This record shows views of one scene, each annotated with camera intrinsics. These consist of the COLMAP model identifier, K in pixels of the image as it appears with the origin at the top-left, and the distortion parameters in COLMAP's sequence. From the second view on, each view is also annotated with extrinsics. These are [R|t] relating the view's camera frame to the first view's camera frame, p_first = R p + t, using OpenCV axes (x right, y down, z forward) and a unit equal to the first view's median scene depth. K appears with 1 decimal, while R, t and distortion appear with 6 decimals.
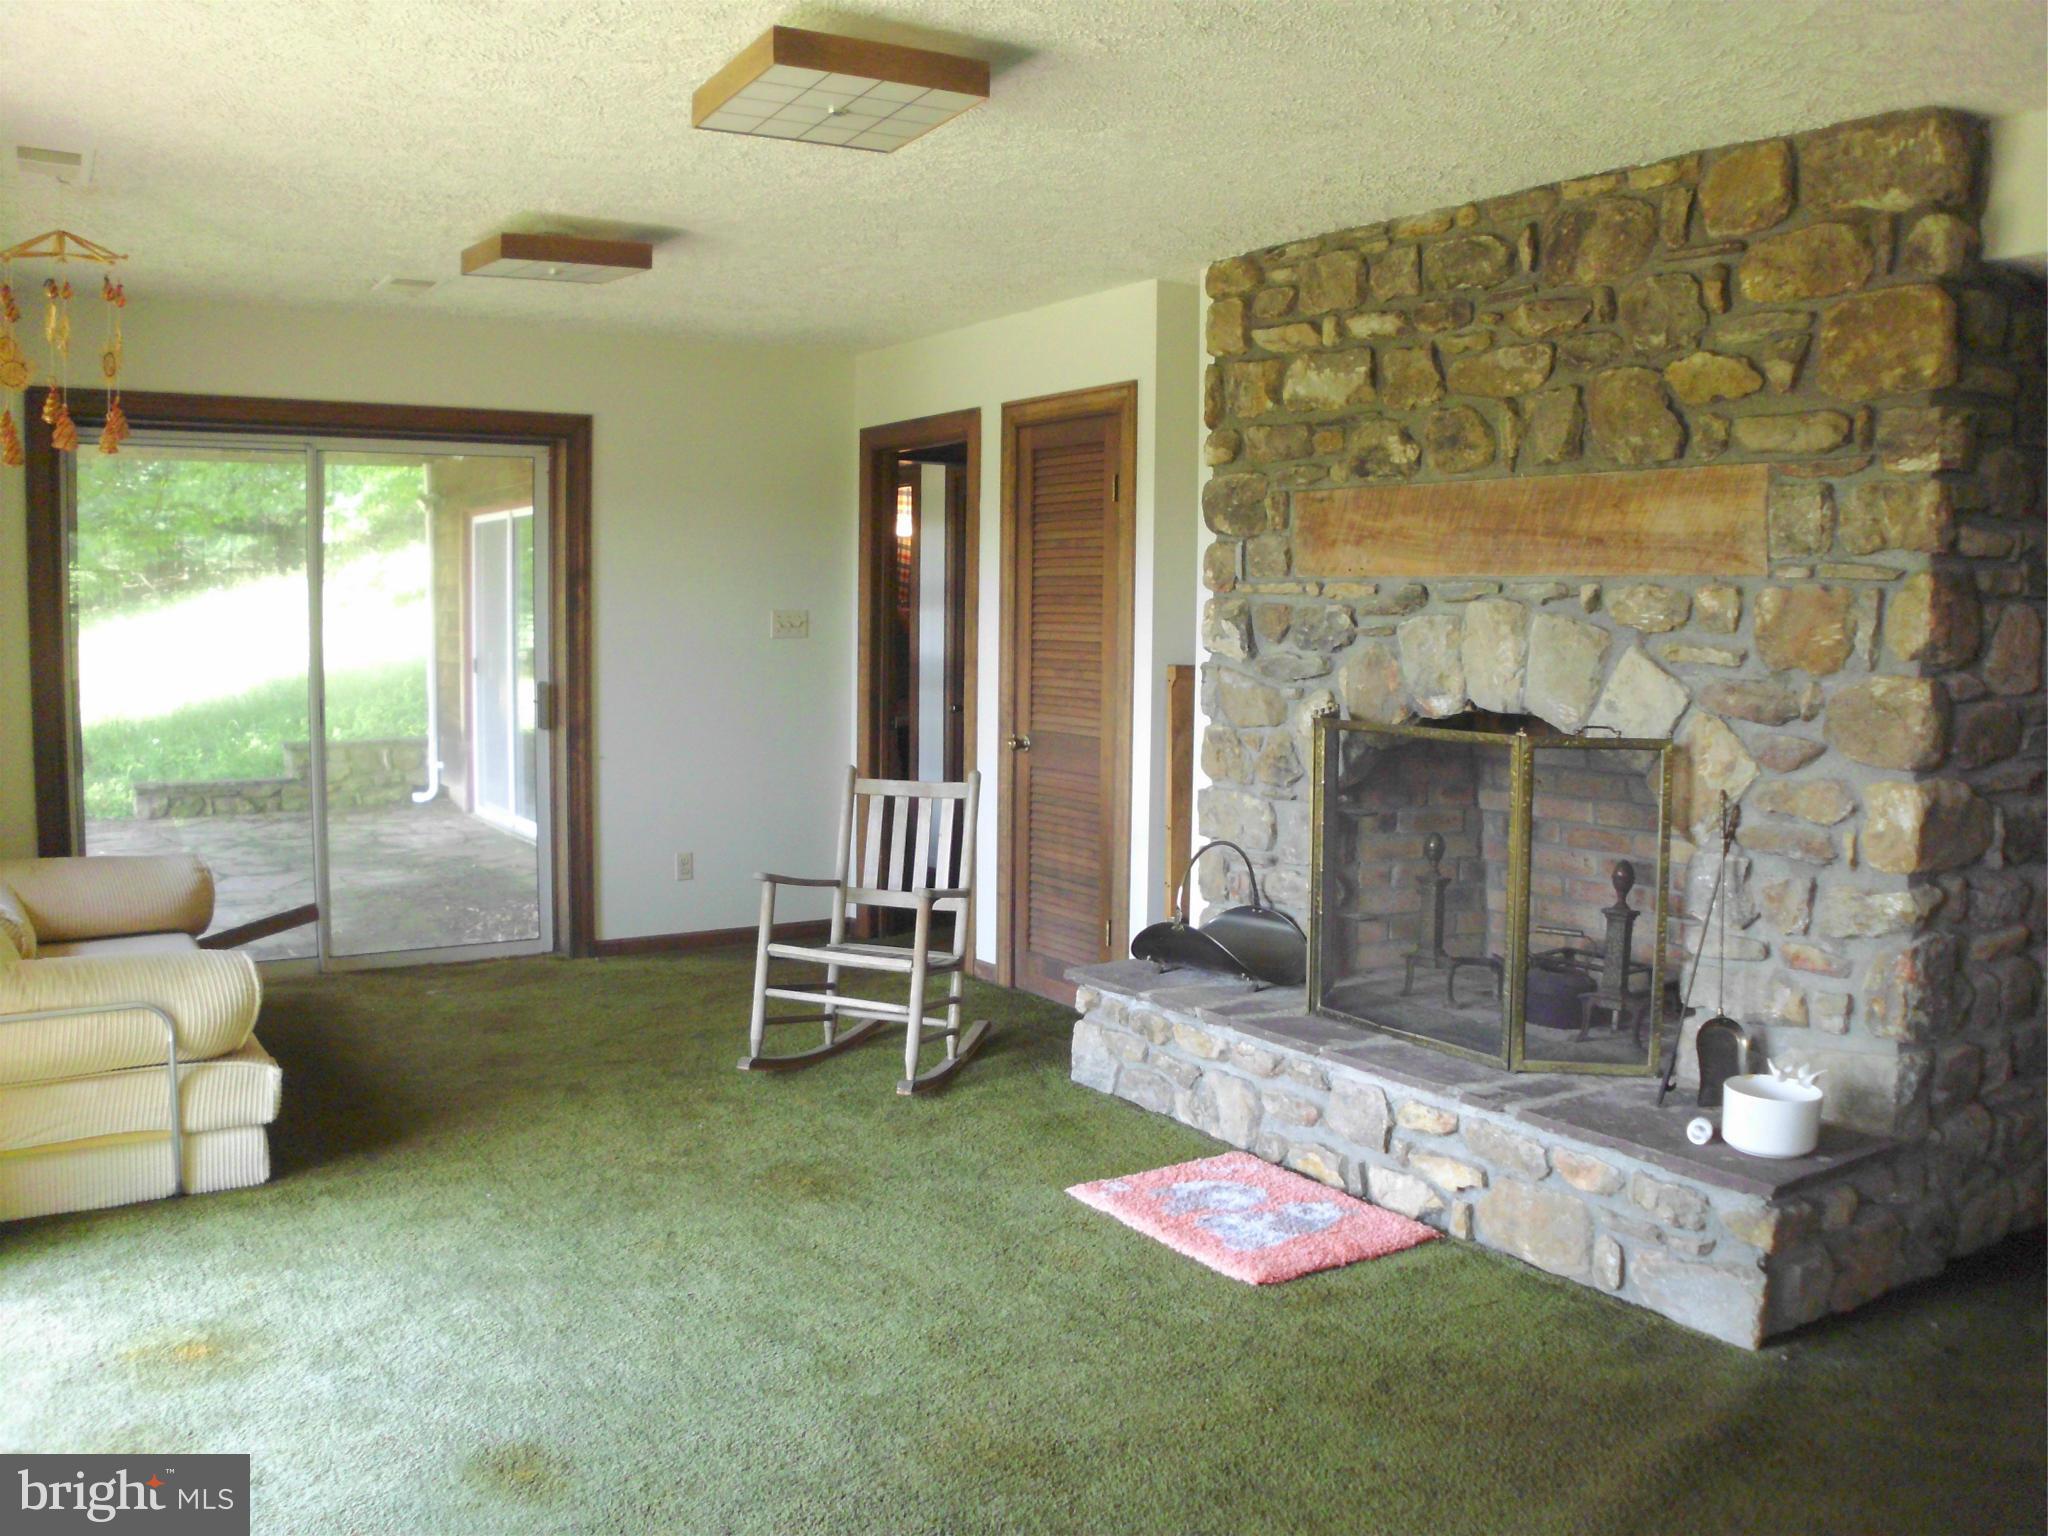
lens RADIAL K [[1797.1, 0, 1024.0], [0, 1797.1, 768.0], [0, 0, 1]] dist [-0.213256, 0.156400]
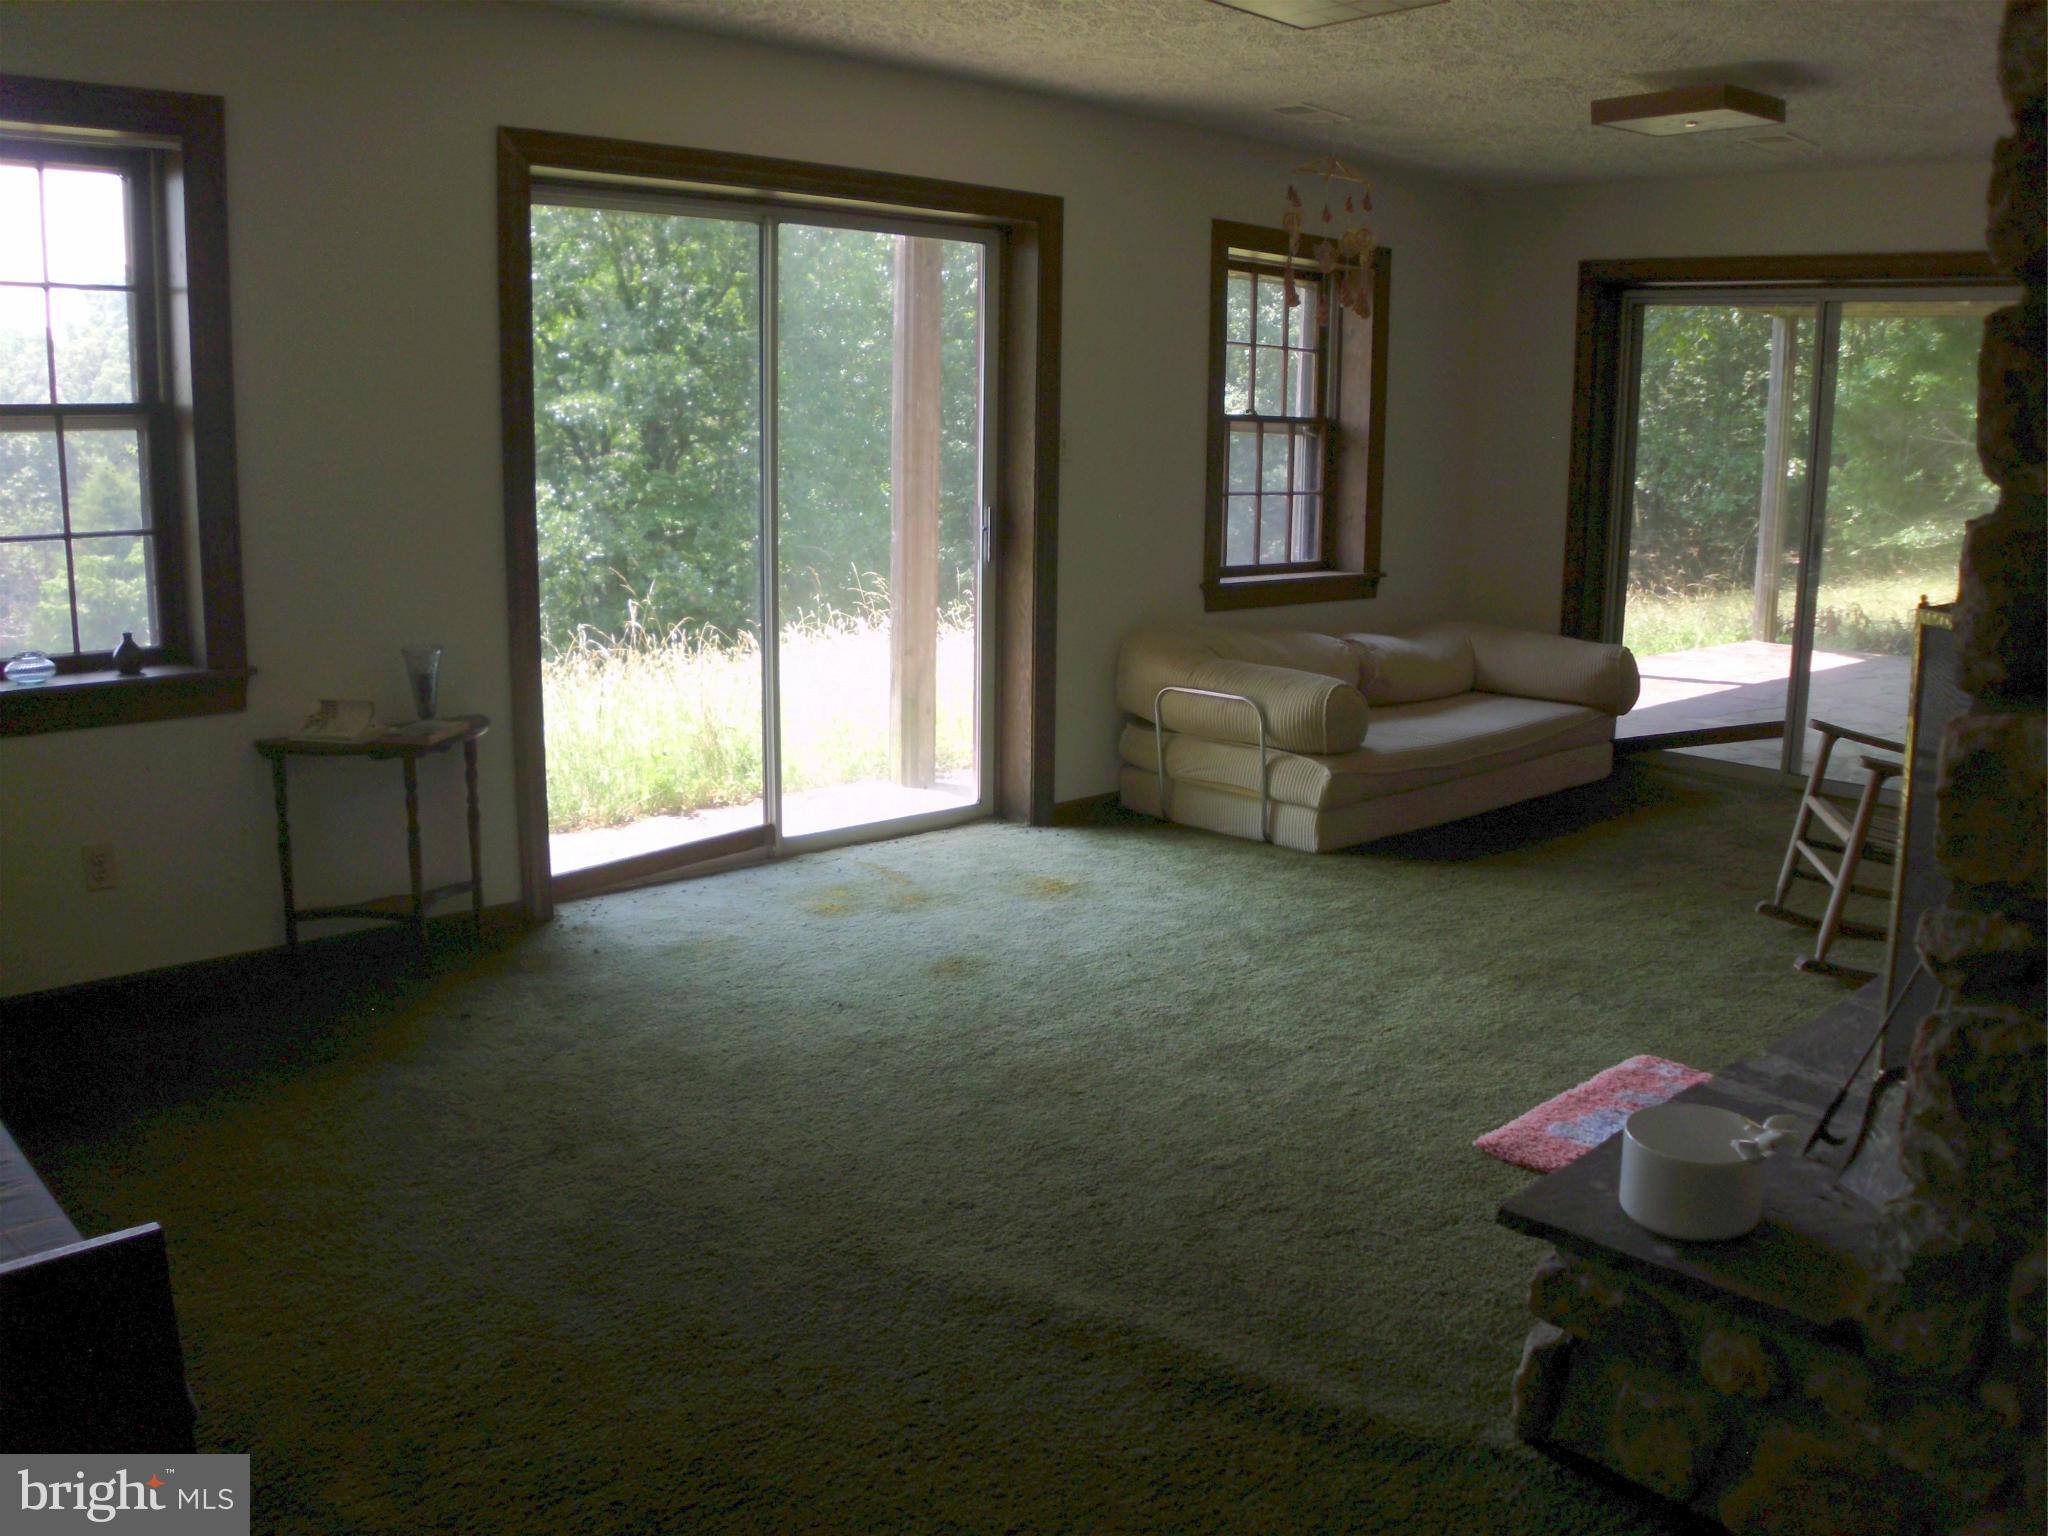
lens RADIAL K [[1797.1, 0, 1024.0], [0, 1797.1, 768.0], [0, 0, 1]] dist [-0.213256, 0.156400]
pose [[0.164949, 0.183624, -0.969058, 0.915369], [-0.106418, 0.980094, 0.167601, -0.037653], [0.980544, 0.075480, 0.181207, 0.536096]]
